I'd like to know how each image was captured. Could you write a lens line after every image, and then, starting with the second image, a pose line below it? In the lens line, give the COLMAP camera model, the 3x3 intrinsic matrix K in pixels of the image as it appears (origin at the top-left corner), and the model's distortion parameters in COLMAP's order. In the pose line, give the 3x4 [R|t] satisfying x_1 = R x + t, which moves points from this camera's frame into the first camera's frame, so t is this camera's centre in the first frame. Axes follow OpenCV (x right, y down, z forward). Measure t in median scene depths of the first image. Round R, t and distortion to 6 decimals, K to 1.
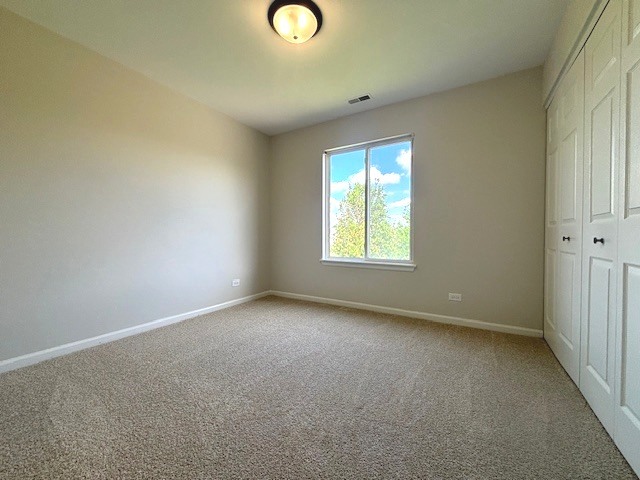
lens RADIAL K [[259.5, 0, 319.6], [0, 259.5, 238.9], [0, 0, 1]] dist [-0.000609, -0.000790]
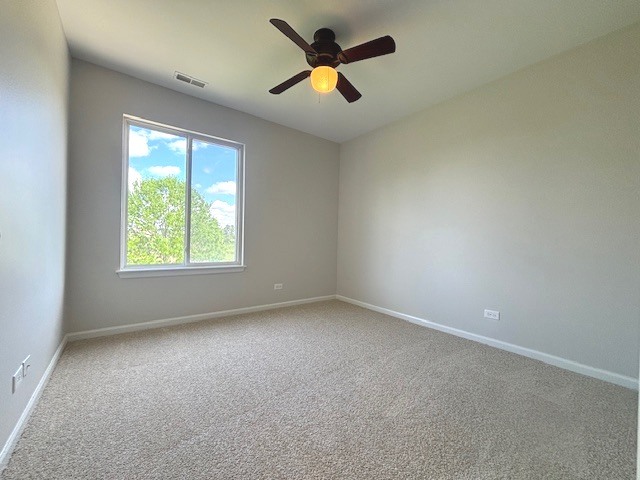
lens RADIAL K [[259.5, 0, 319.3], [0, 259.5, 239.7], [0, 0, 1]] dist [-0.000609, -0.000790]
pose [[0.368501, 0.002298, 0.929625, -0.482069], [-0.007153, 0.999974, 0.000364, -0.009530], [-0.929600, -0.006784, 0.368507, 0.269073]]
